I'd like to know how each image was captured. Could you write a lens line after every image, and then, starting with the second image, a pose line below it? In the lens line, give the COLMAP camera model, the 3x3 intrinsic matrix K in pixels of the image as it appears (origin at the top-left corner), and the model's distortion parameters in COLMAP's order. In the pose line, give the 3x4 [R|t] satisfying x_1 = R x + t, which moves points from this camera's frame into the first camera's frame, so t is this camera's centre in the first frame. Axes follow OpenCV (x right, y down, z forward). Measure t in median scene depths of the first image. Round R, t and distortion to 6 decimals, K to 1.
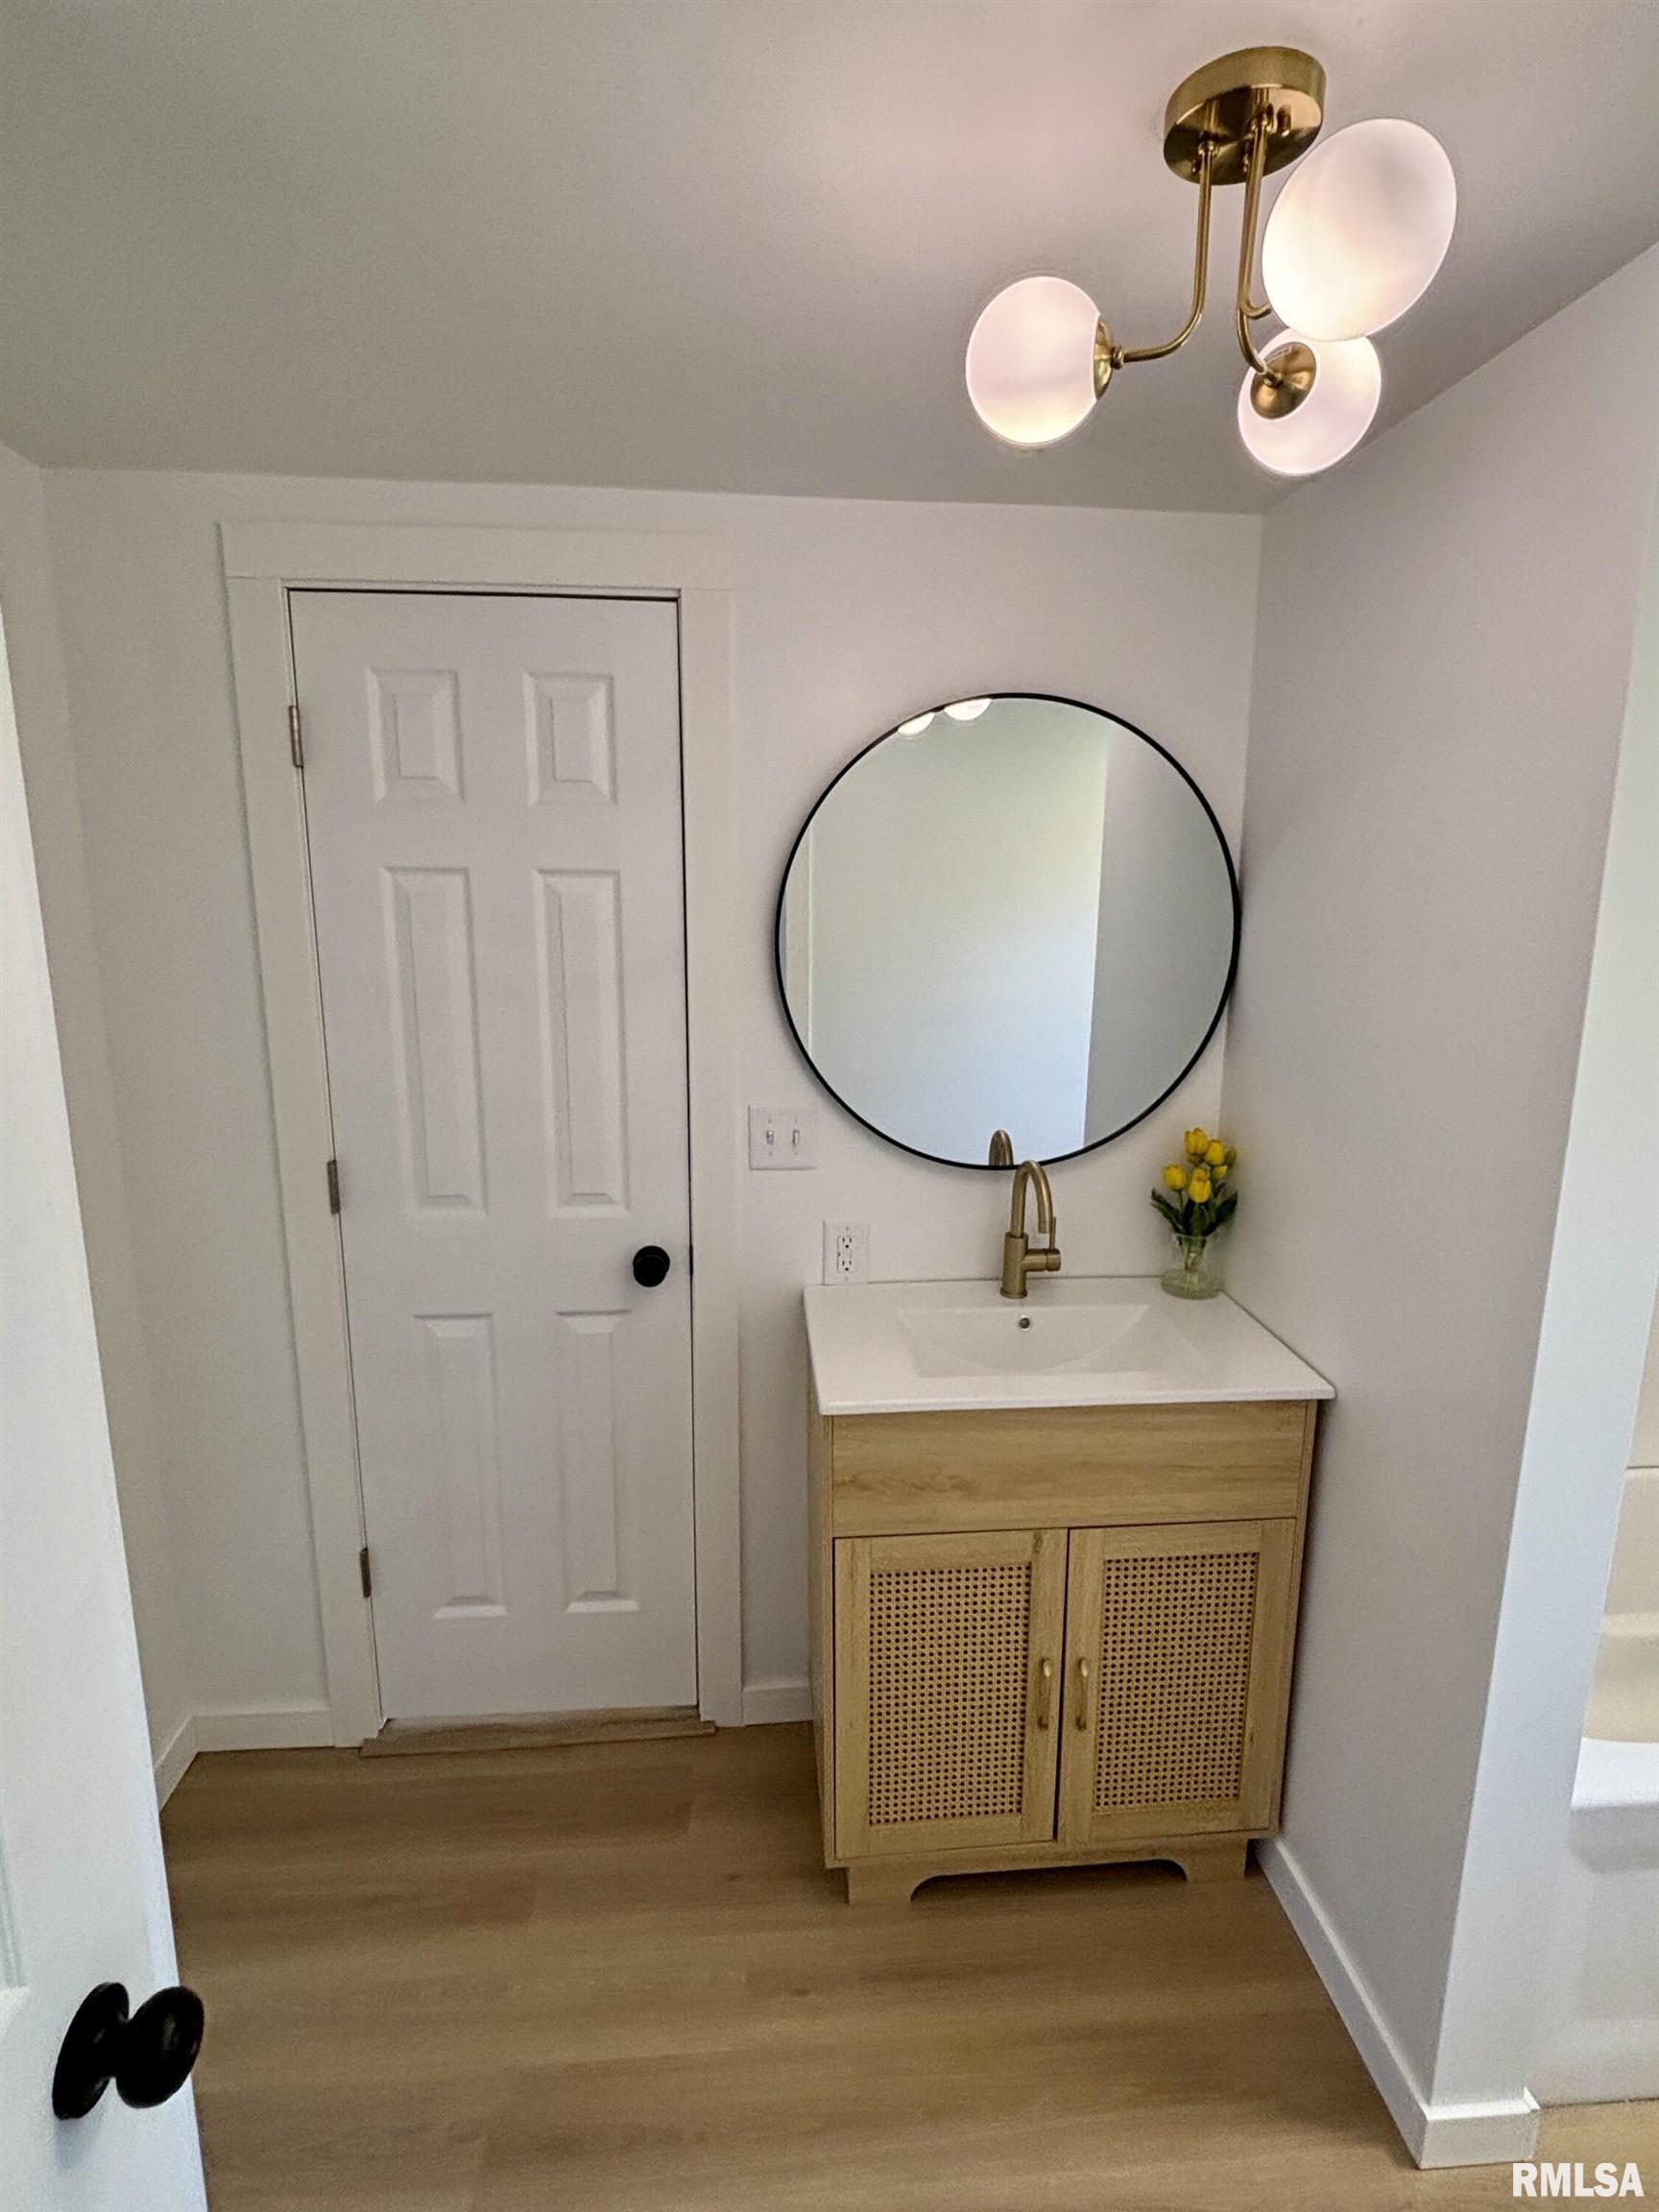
lens RADIAL K [[1101.2, 0, 829.5], [0, 1101.2, 1106.0], [0, 0, 1]] dist [-0.000295, 0.000336]
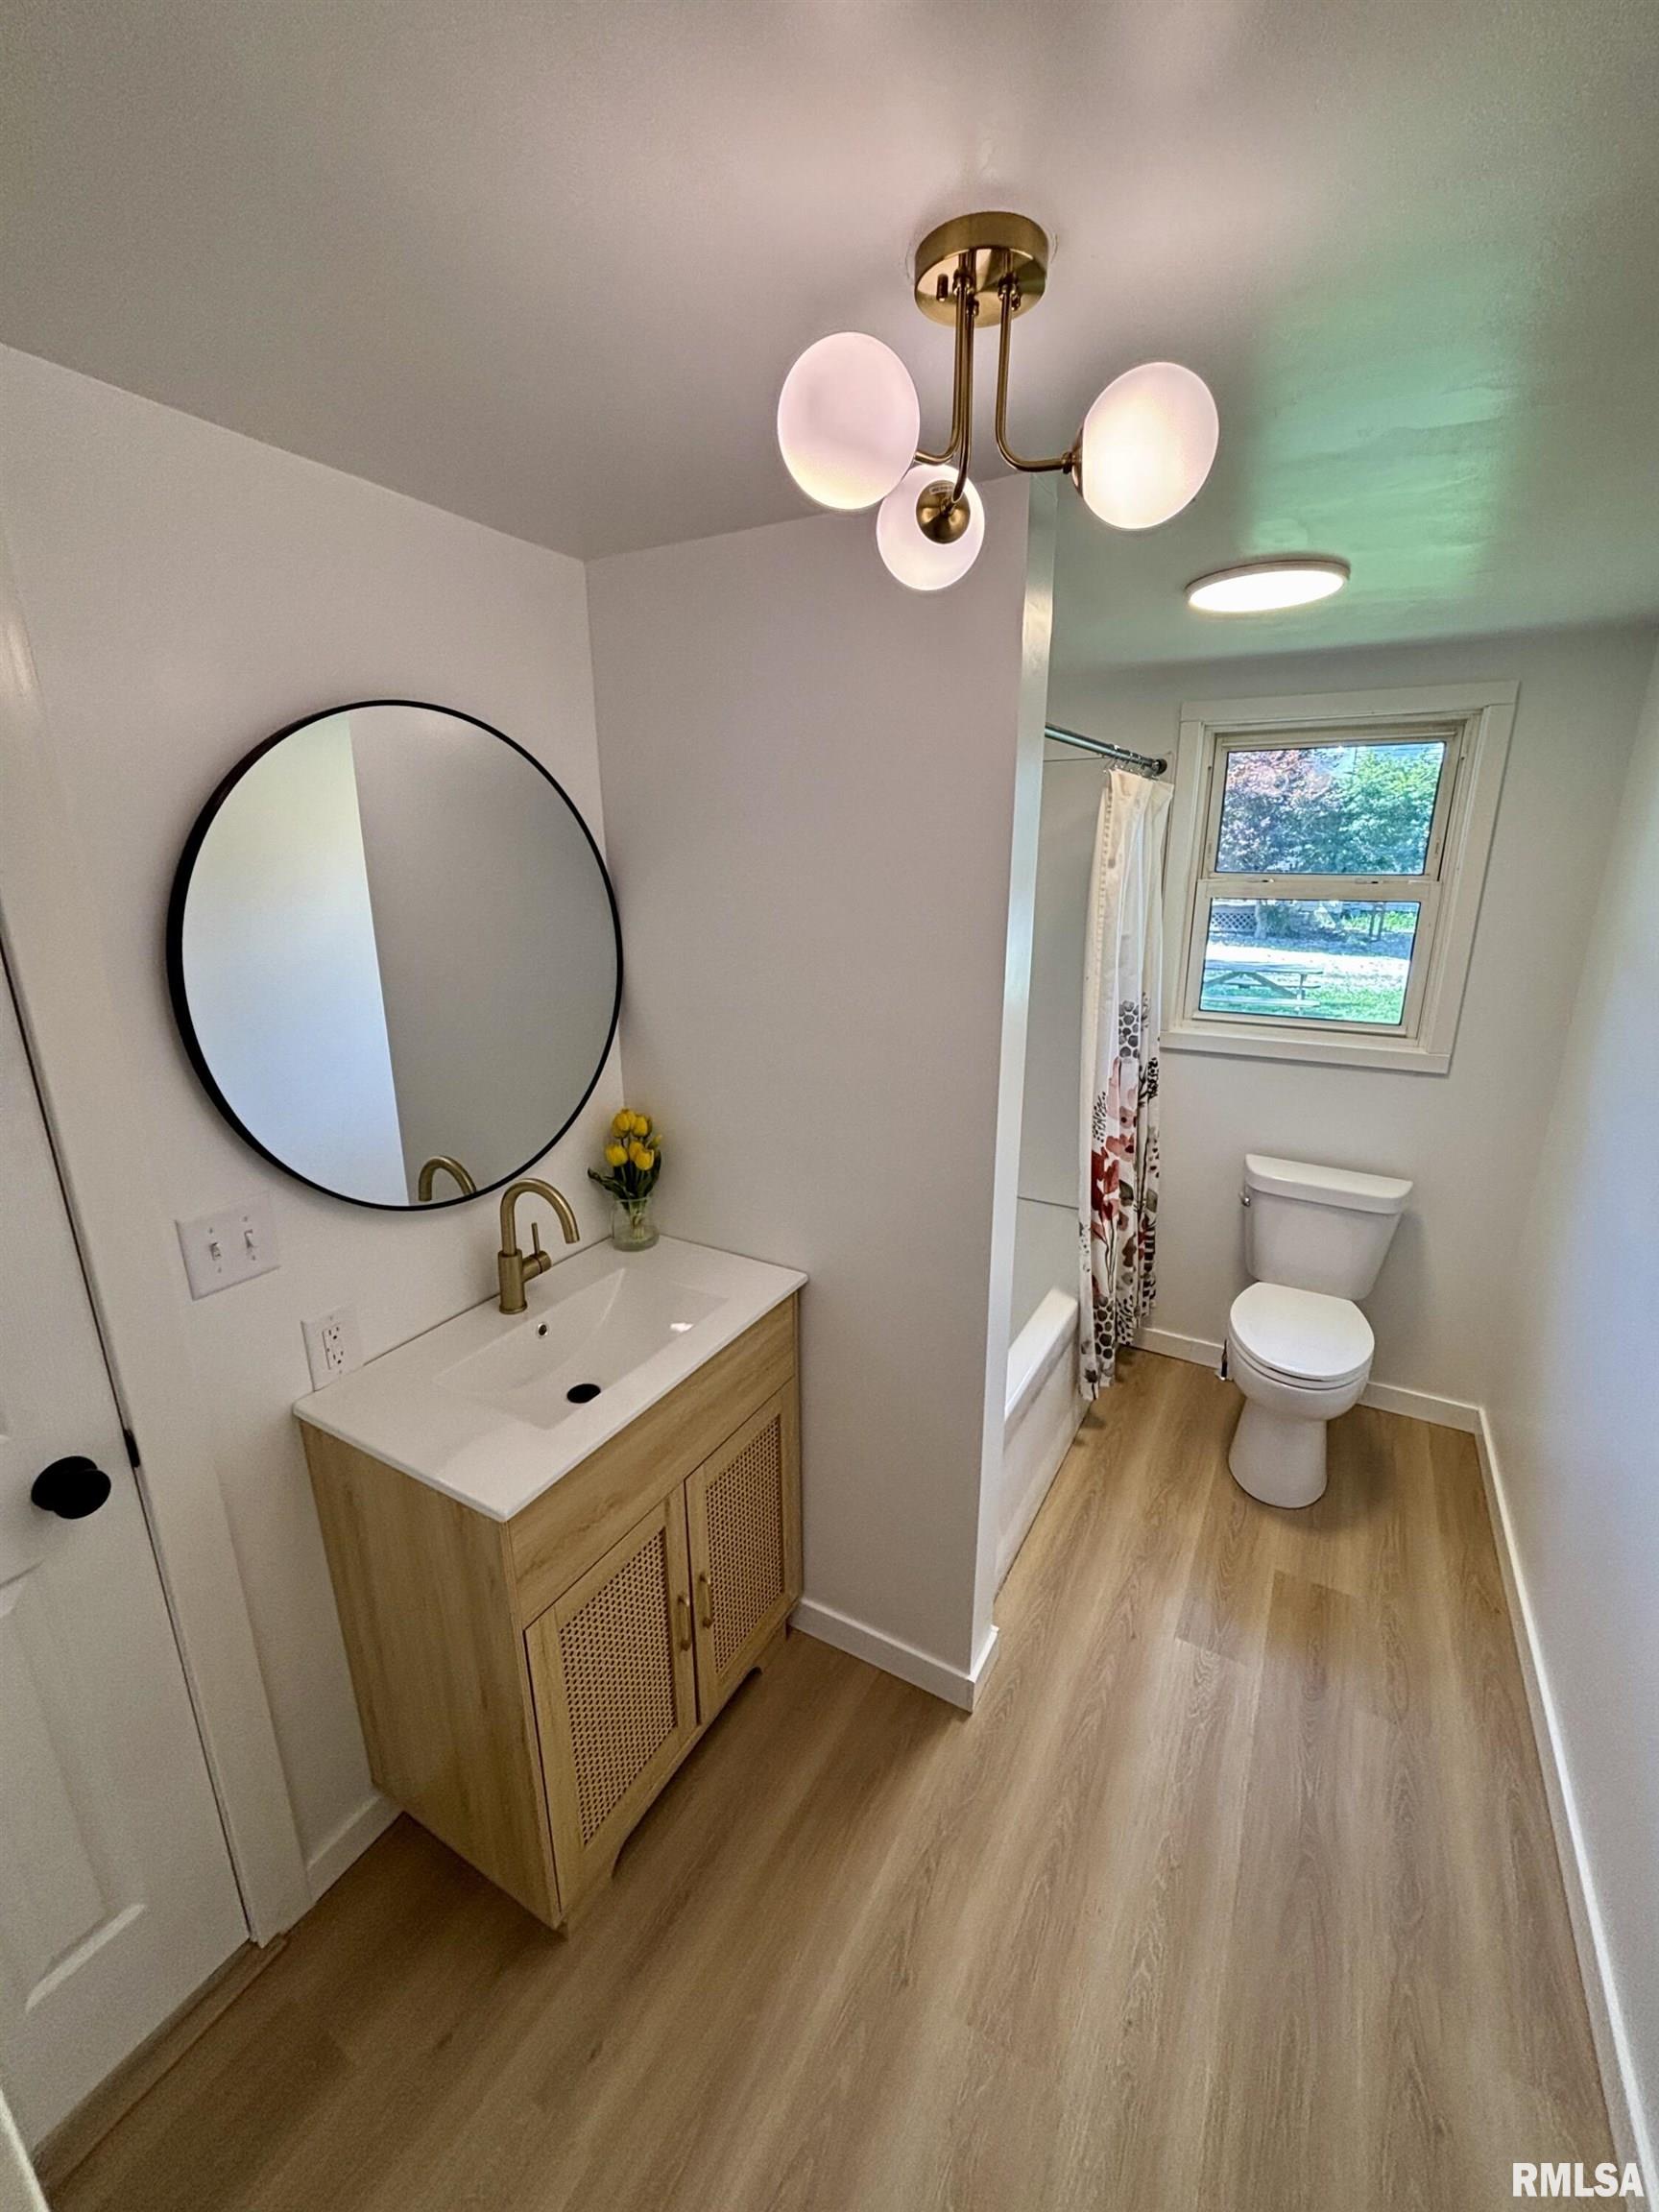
lens RADIAL K [[887.7, 0, 829.5], [0, 887.7, 1106.0], [0, 0, 1]] dist [-0.001723, 0.000024]
pose [[0.563108, -0.238163, 0.791320, -0.299367], [0.172151, 0.970370, 0.169547, -0.109985], [-0.808253, 0.040753, 0.587423, 0.288597]]
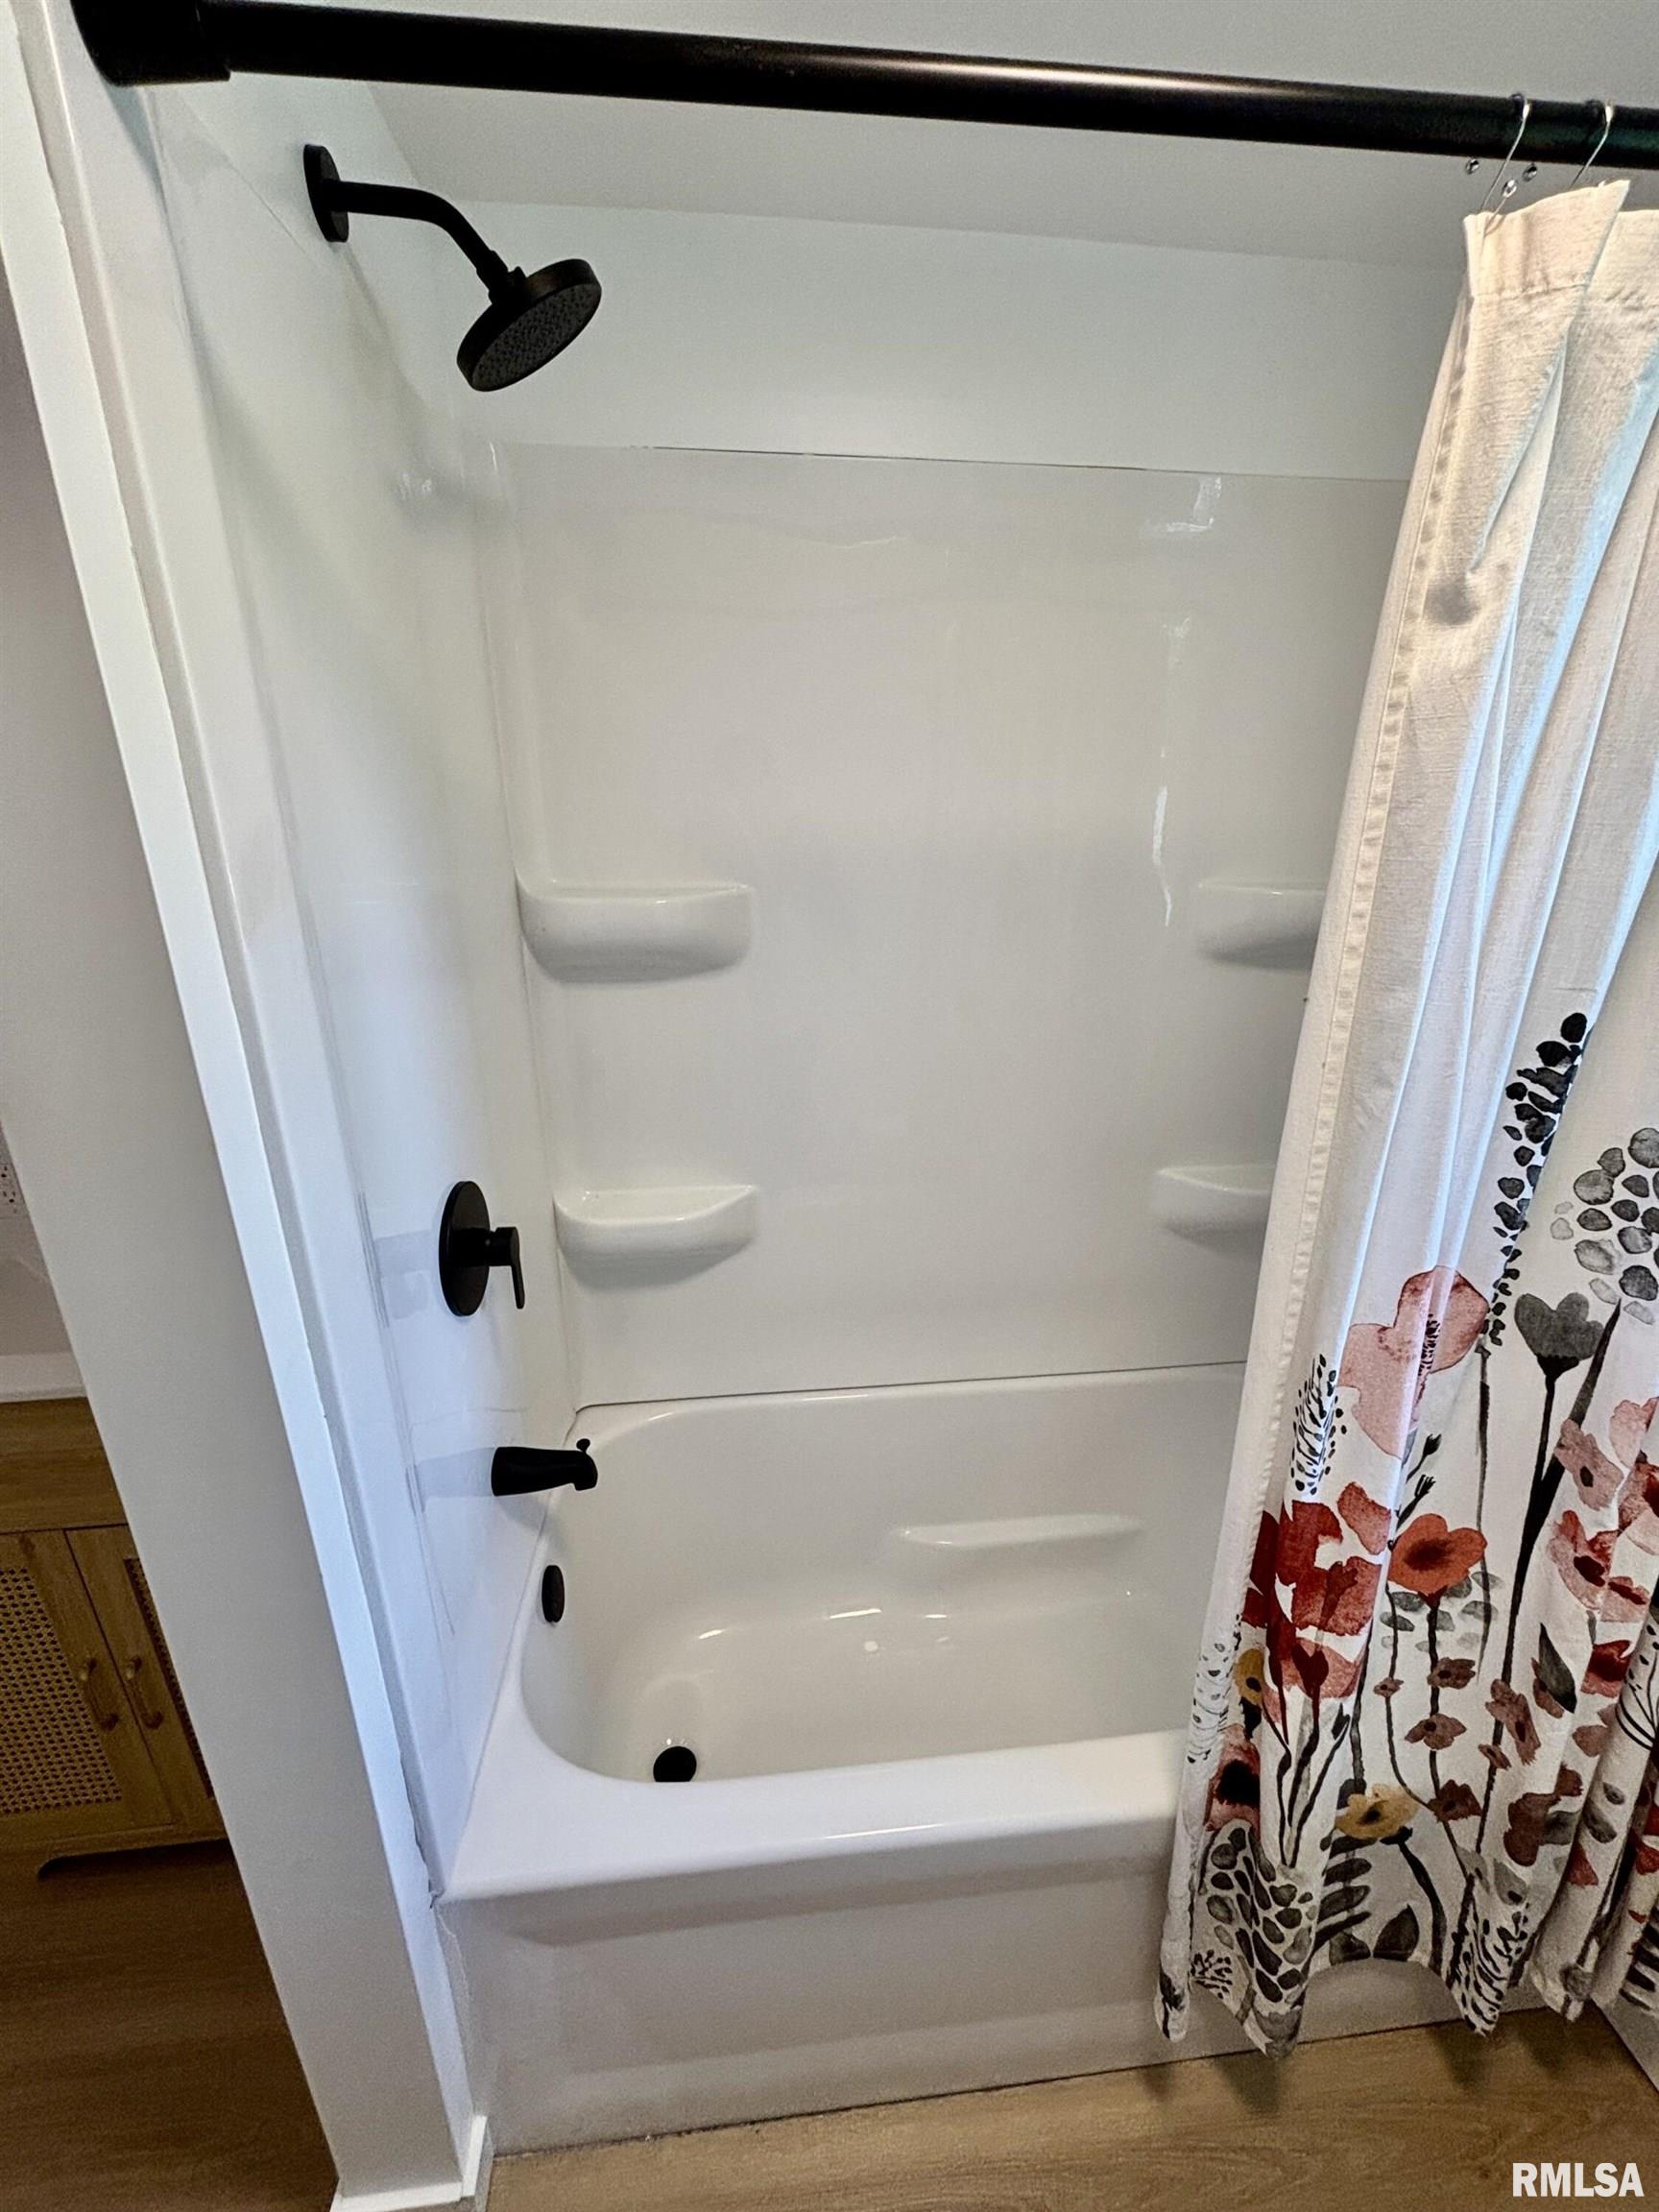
lens RADIAL K [[887.7, 0, 829.5], [0, 887.7, 1106.0], [0, 0, 1]] dist [-0.001723, 0.000024]
pose [[0.999405, -0.011789, 0.032406, 0.702915], [0.007146, 0.990152, 0.139812, -0.021626], [-0.033735, -0.139497, 0.989648, 0.326057]]
